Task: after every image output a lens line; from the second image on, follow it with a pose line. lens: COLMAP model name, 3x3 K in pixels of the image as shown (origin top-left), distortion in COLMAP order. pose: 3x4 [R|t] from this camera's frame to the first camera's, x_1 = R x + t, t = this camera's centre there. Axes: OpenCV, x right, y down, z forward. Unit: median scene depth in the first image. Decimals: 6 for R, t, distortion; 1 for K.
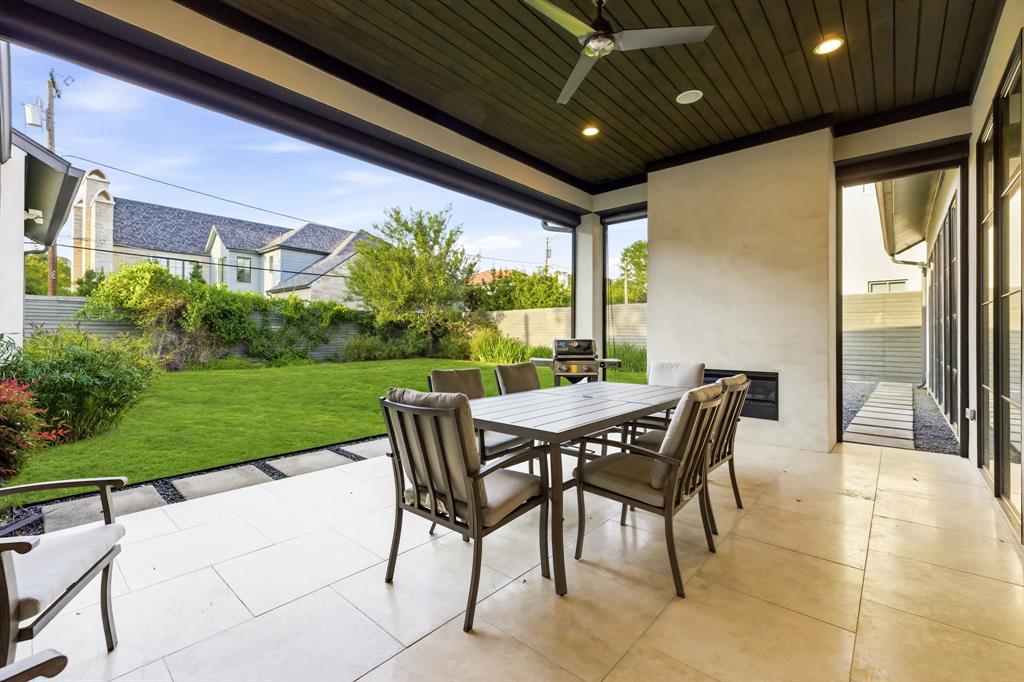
lens RADIAL K [[431.6, 0, 513.7], [0, 431.6, 337.8], [0, 0, 1]] dist [0.012615, -0.000782]
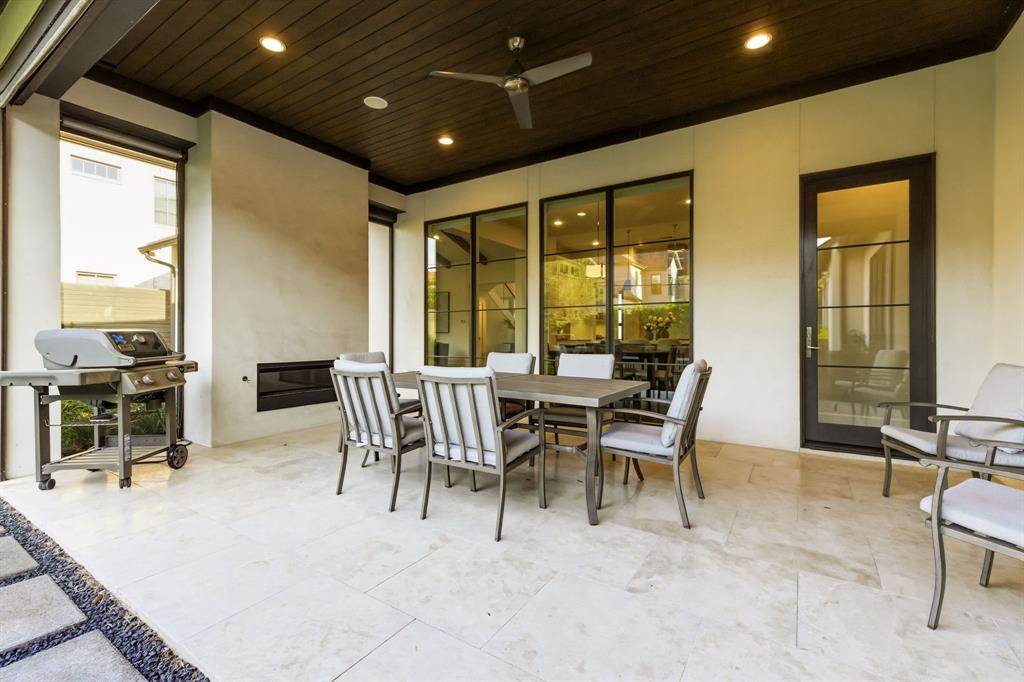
lens RADIAL K [[459.6, 0, 480.9], [0, 459.6, 335.6], [0, 0, 1]] dist [0.000006, -0.000209]
pose [[-0.112779, -0.001282, 0.993619, -0.154426], [0.001117, 0.999998, 0.001416, 0.003572], [-0.993620, 0.001269, -0.112777, 0.179940]]
